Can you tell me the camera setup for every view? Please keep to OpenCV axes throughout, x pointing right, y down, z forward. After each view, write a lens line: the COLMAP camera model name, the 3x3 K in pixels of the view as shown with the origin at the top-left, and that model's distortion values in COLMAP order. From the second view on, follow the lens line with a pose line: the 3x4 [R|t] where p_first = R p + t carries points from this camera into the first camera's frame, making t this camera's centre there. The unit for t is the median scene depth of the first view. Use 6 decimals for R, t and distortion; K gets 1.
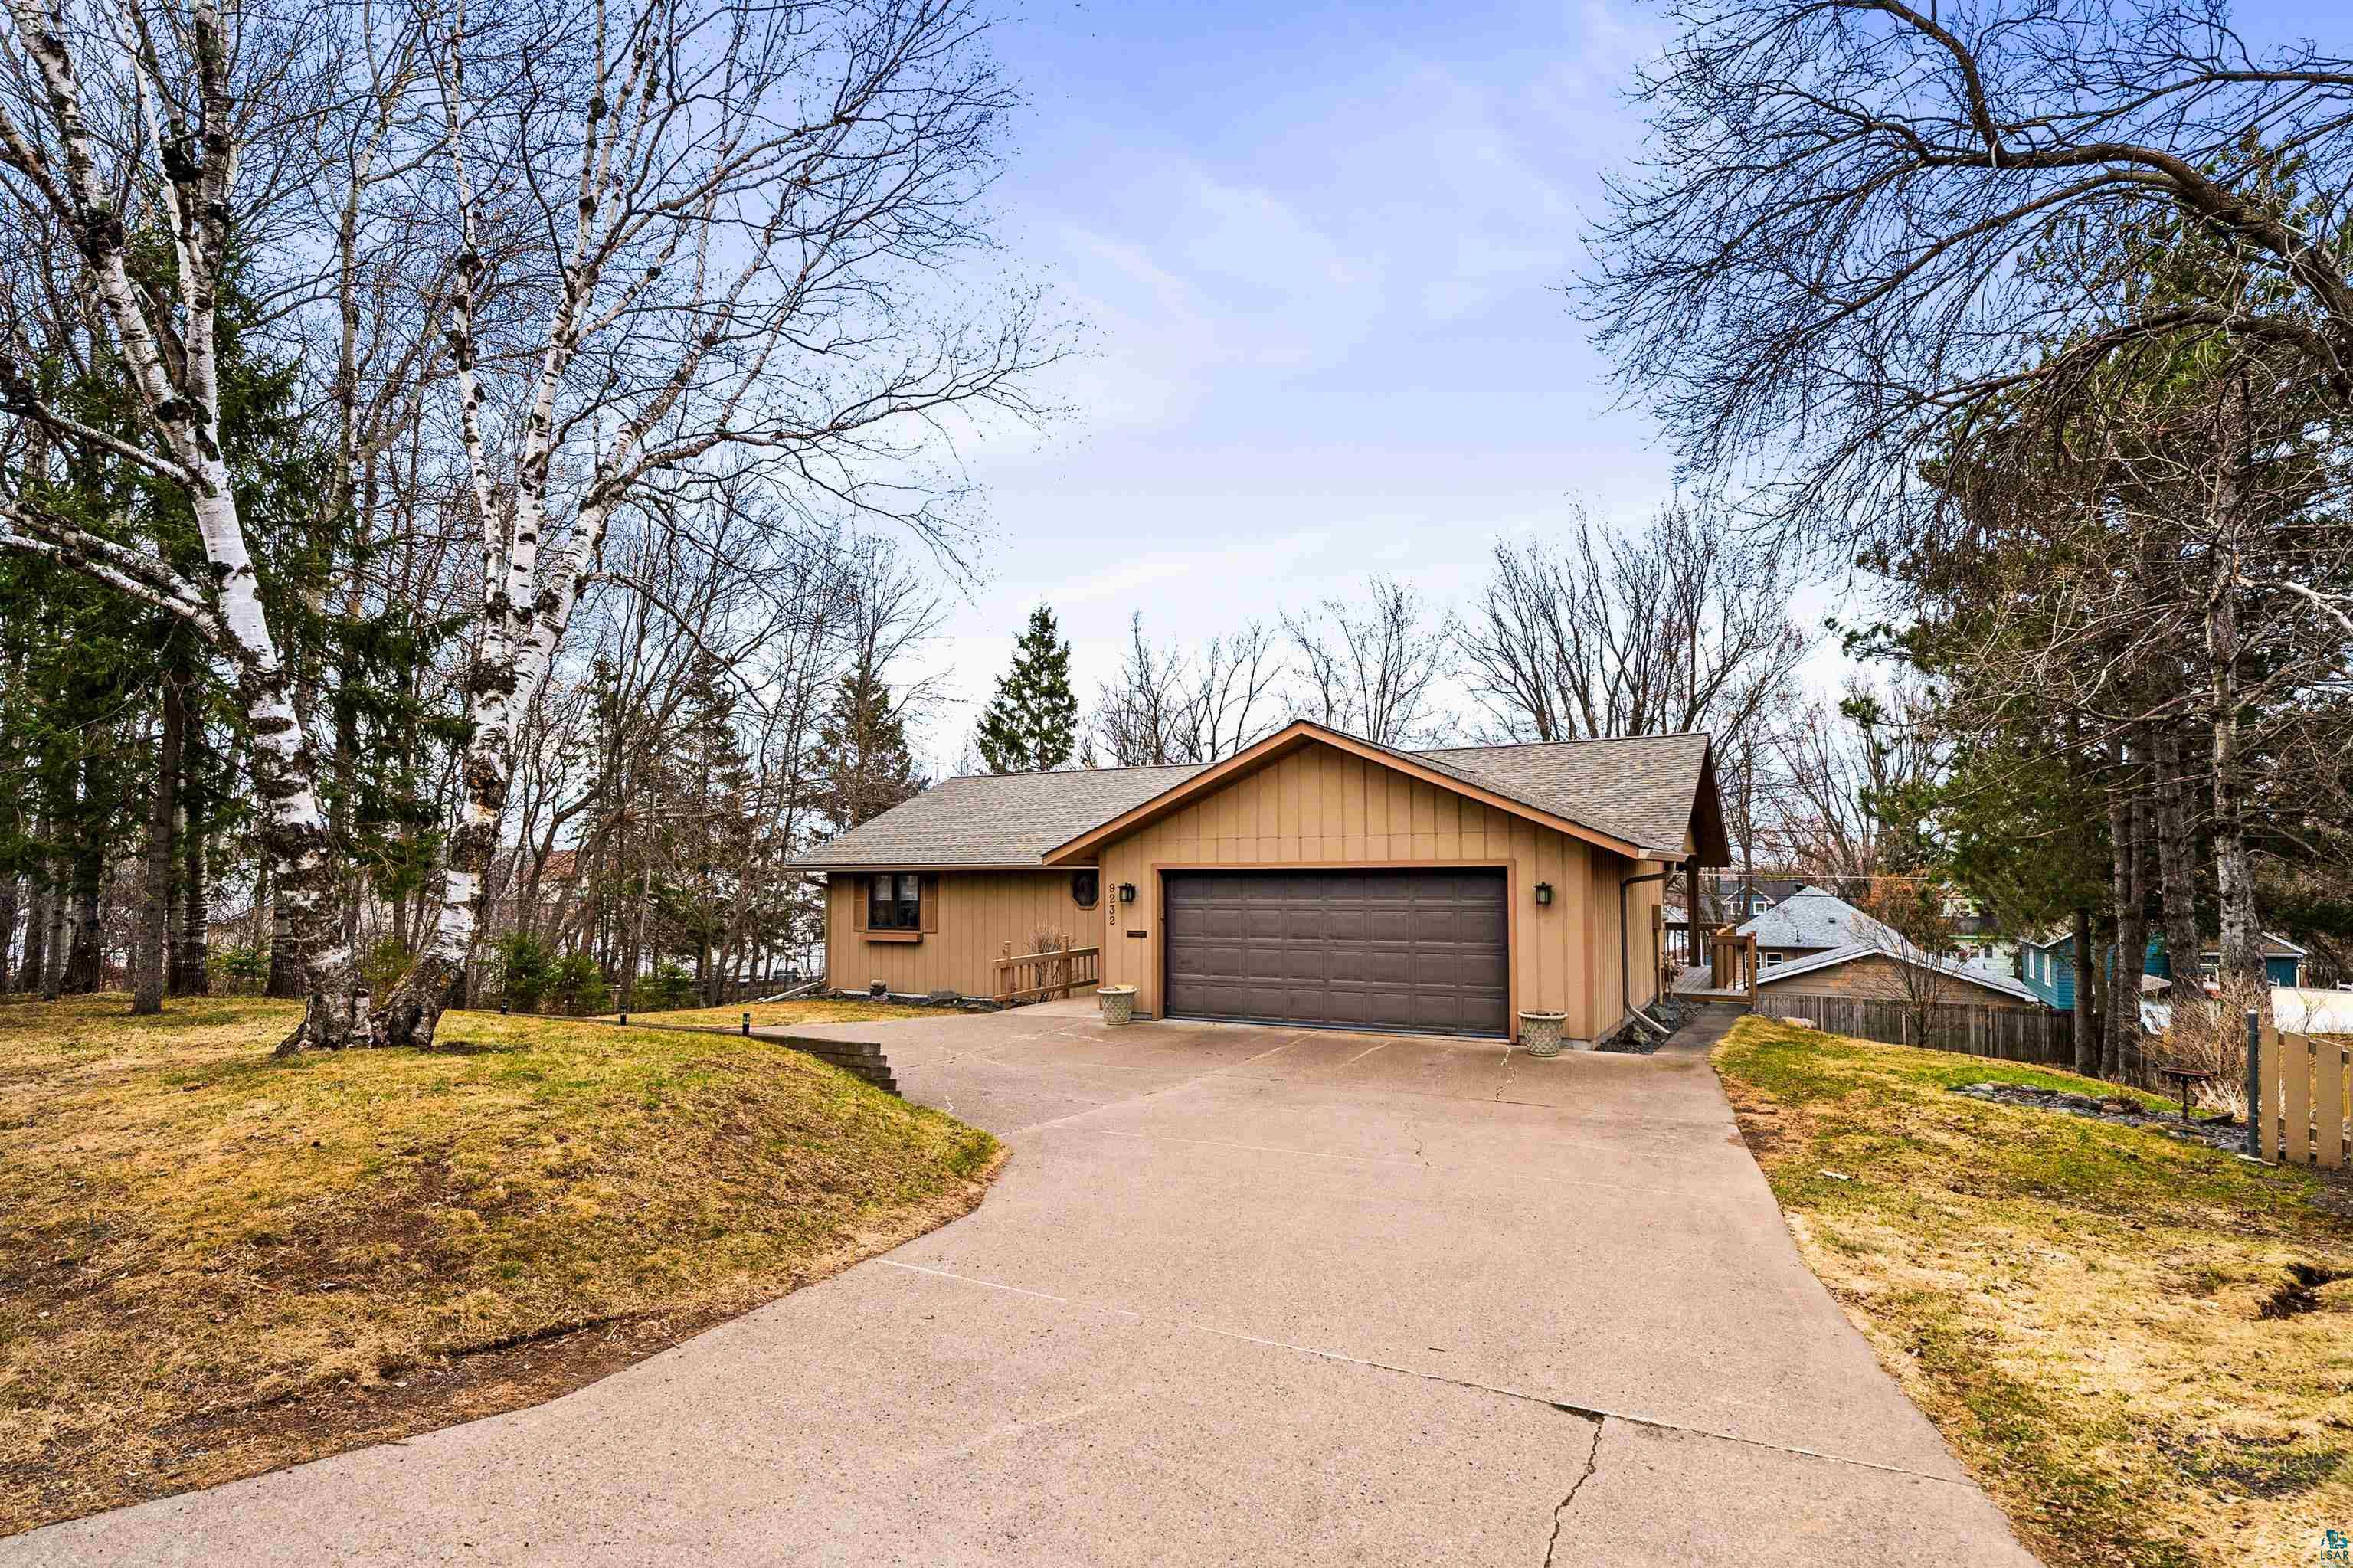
lens RADIAL K [[1227.6, 0, 1176.5], [0, 1227.6, 784.0], [0, 0, 1]] dist [-0.000161, -0.000172]
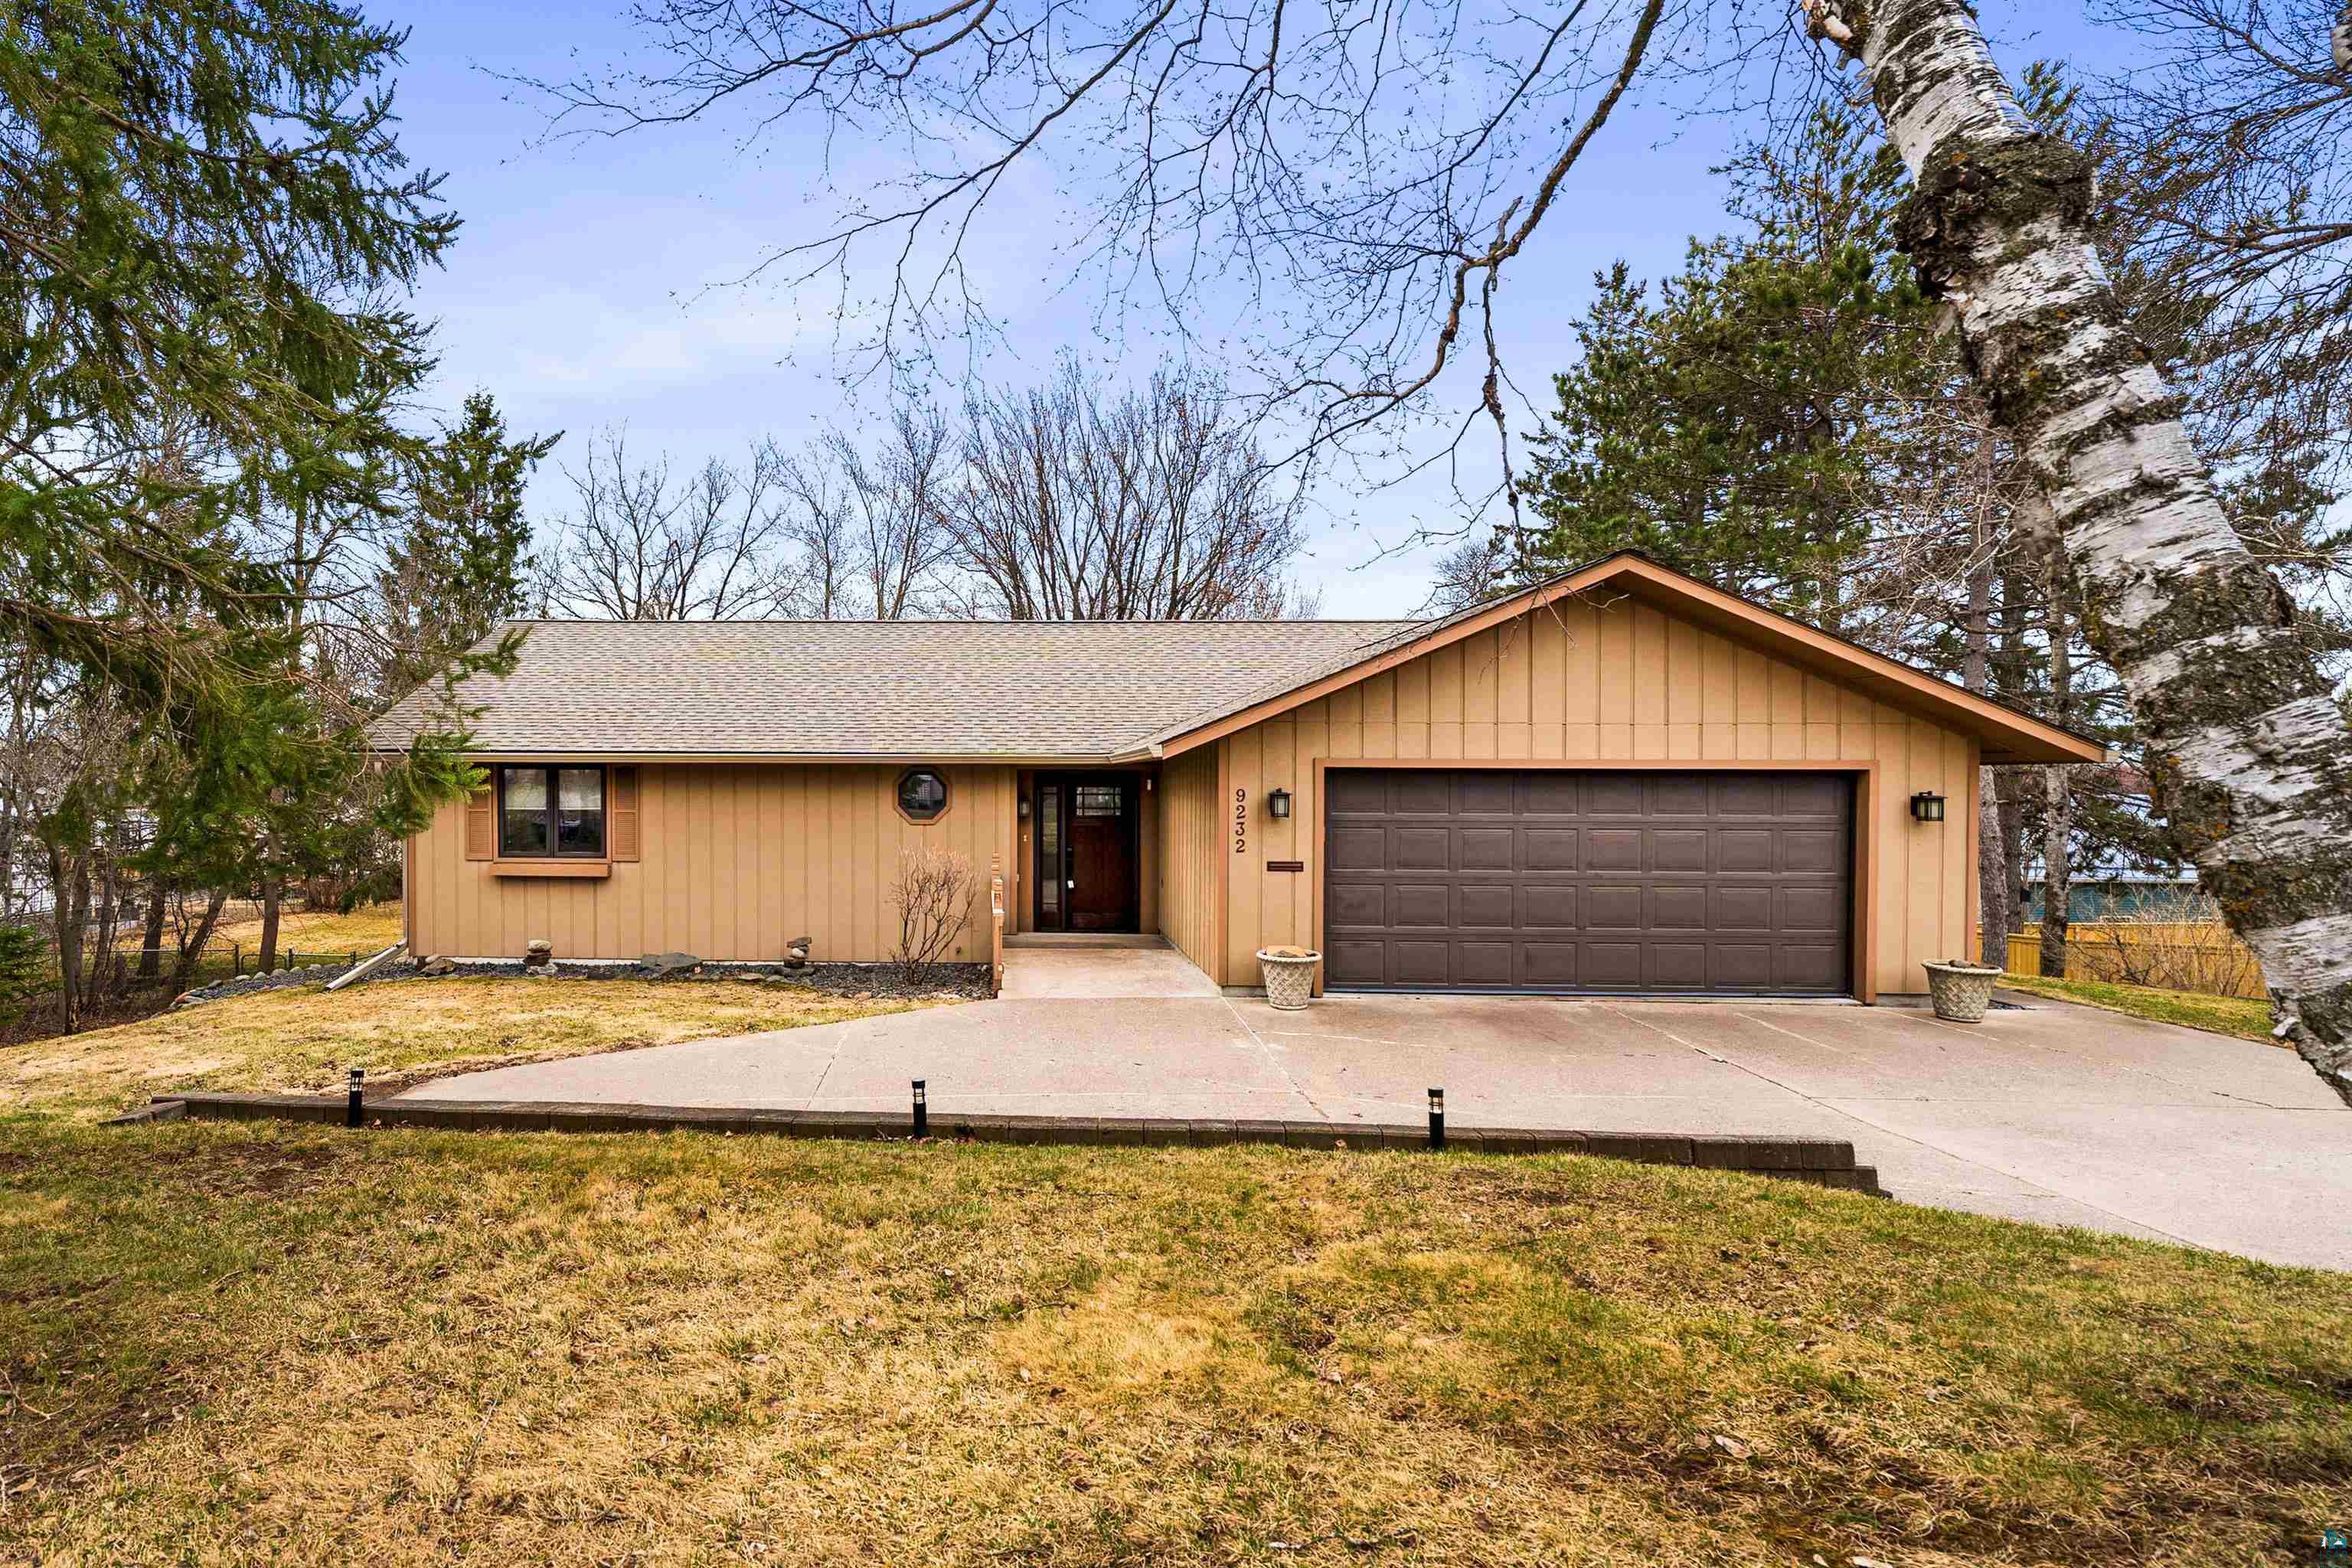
lens RADIAL K [[1260.4, 0, 991.5], [0, 1260.4, 788.9], [0, 0, 1]] dist [-0.004529, -0.000661]
pose [[0.879074, 0.003115, 0.476675, -0.485965], [-0.045092, 0.996038, 0.076650, 0.037677], [-0.474548, -0.088875, 0.875731, 0.498040]]
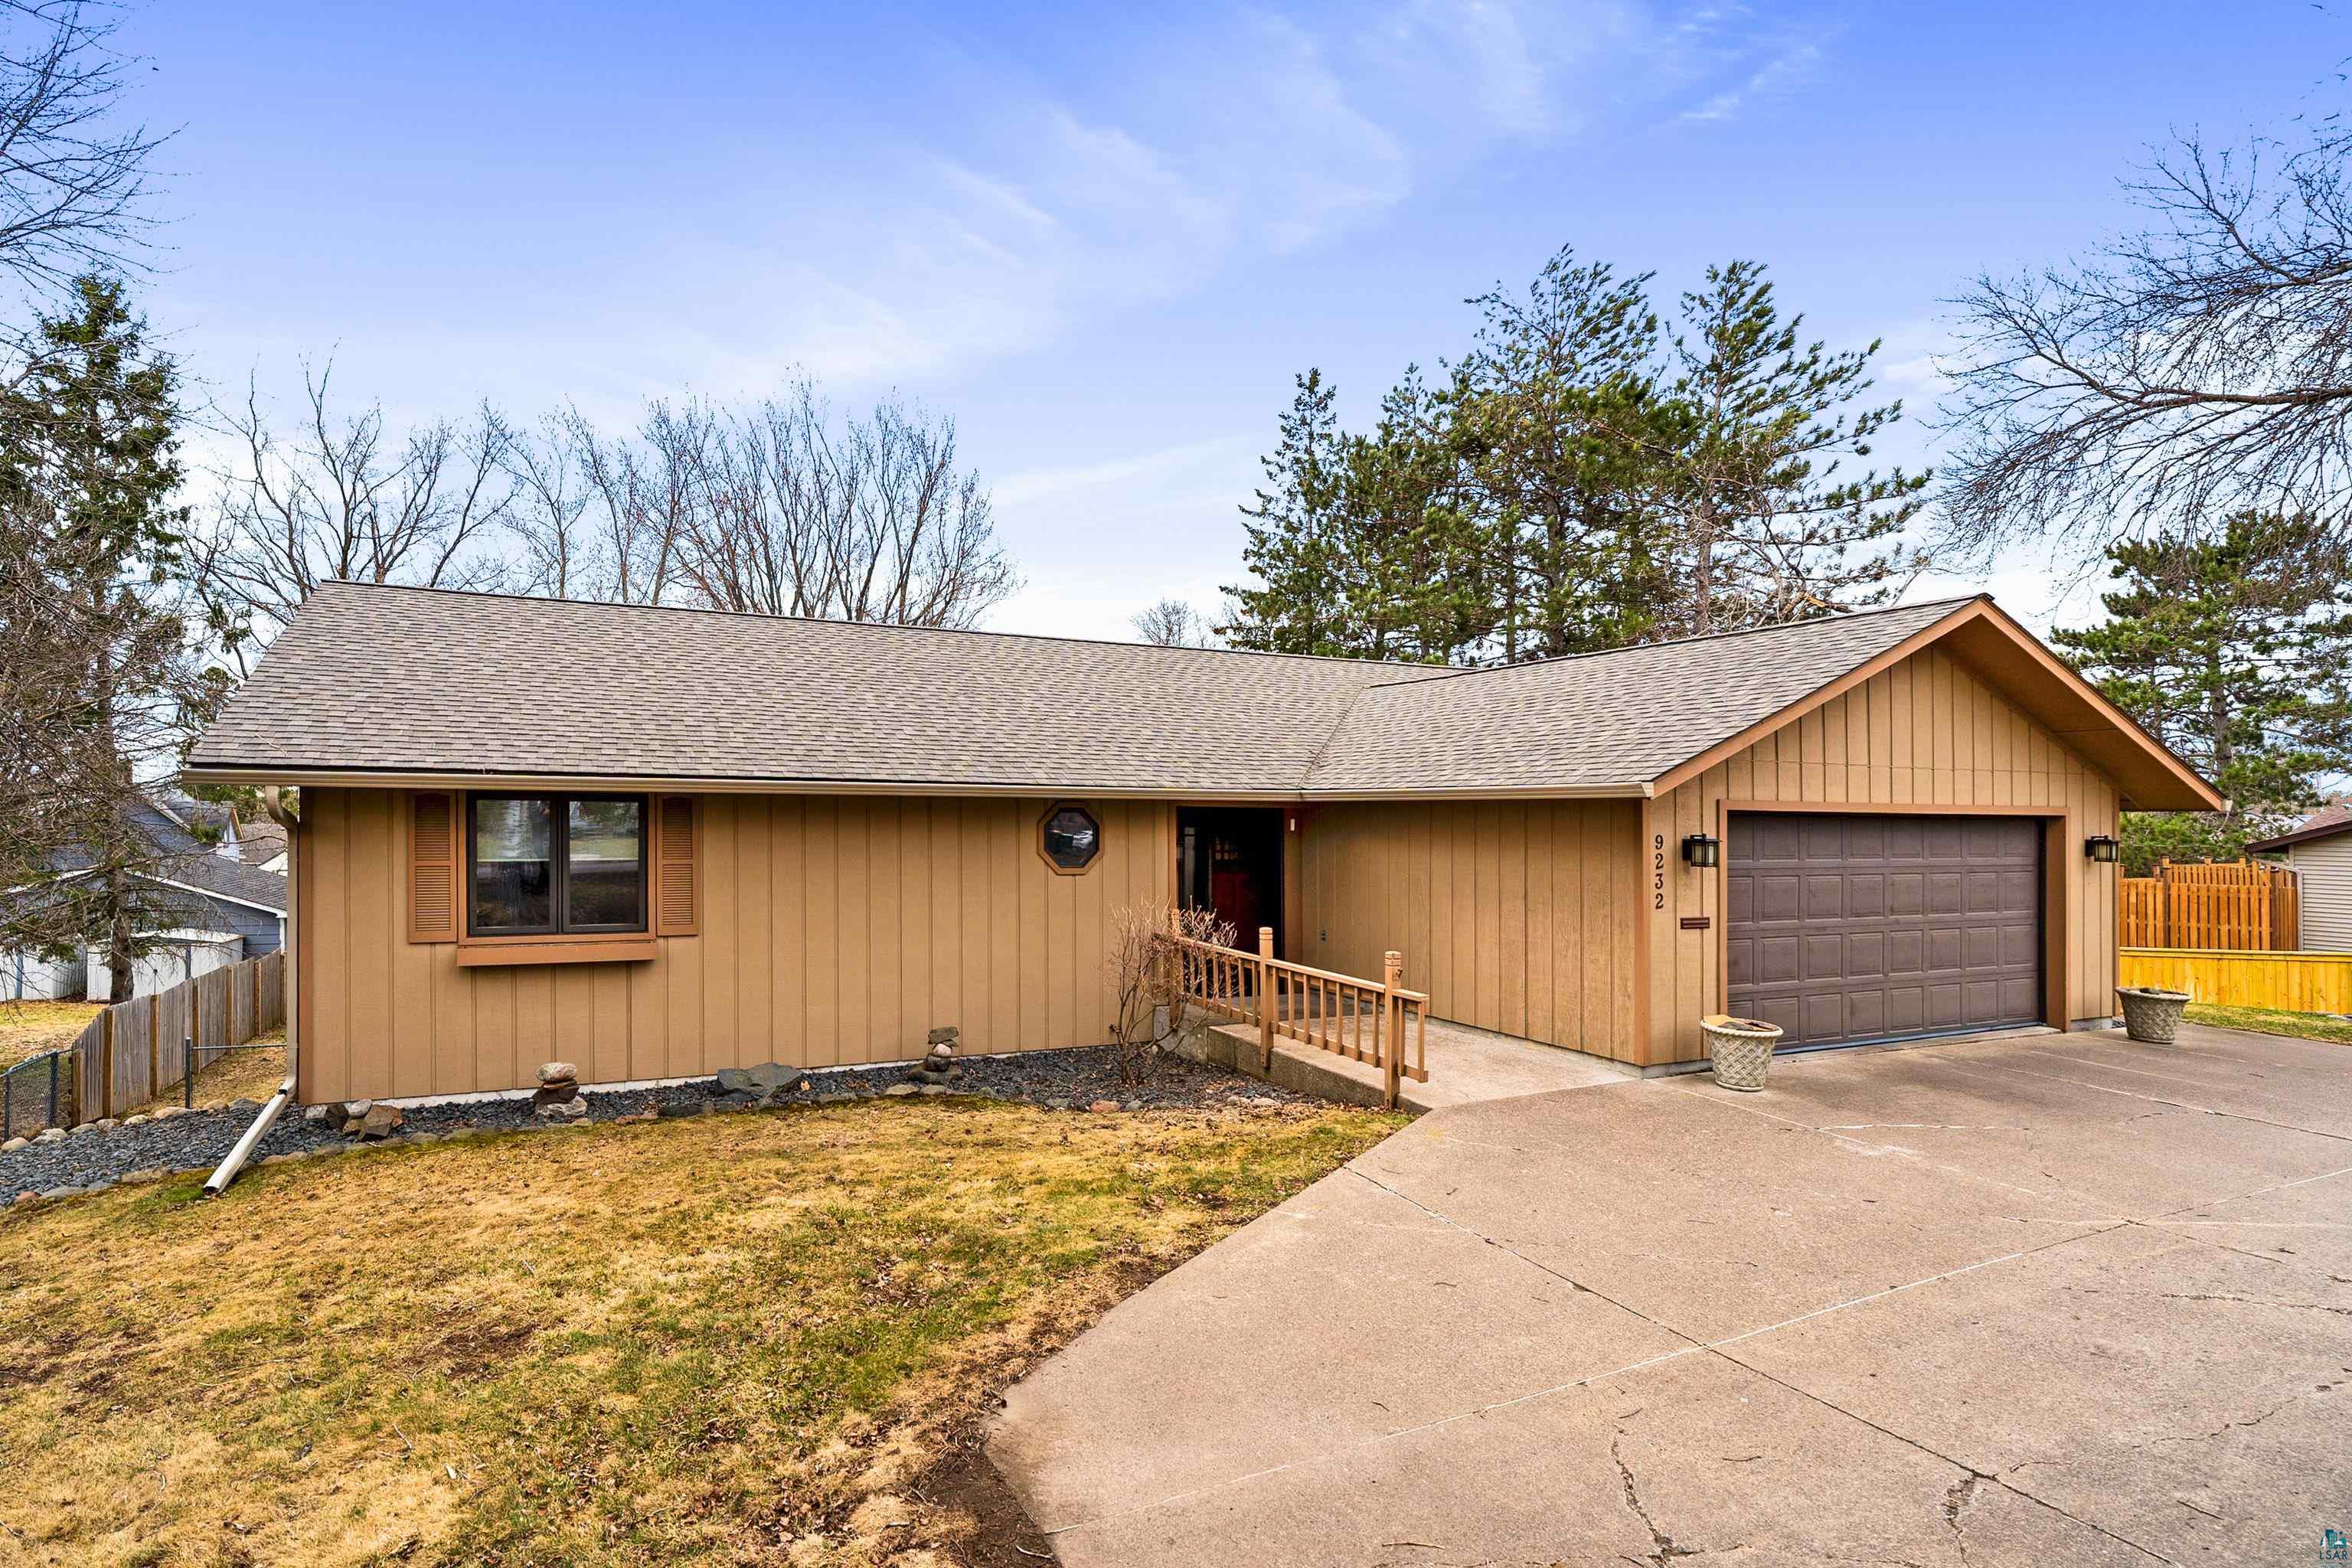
lens RADIAL K [[1149.1, 0, 1079.8], [0, 1149.1, 820.2], [0, 0, 1]] dist [-0.009643, -0.000411]
pose [[0.593468, 0.005455, 0.804839, -0.625516], [-0.075671, 0.995926, 0.049048, 0.070766], [-0.801292, -0.090012, 0.591463, 0.921937]]
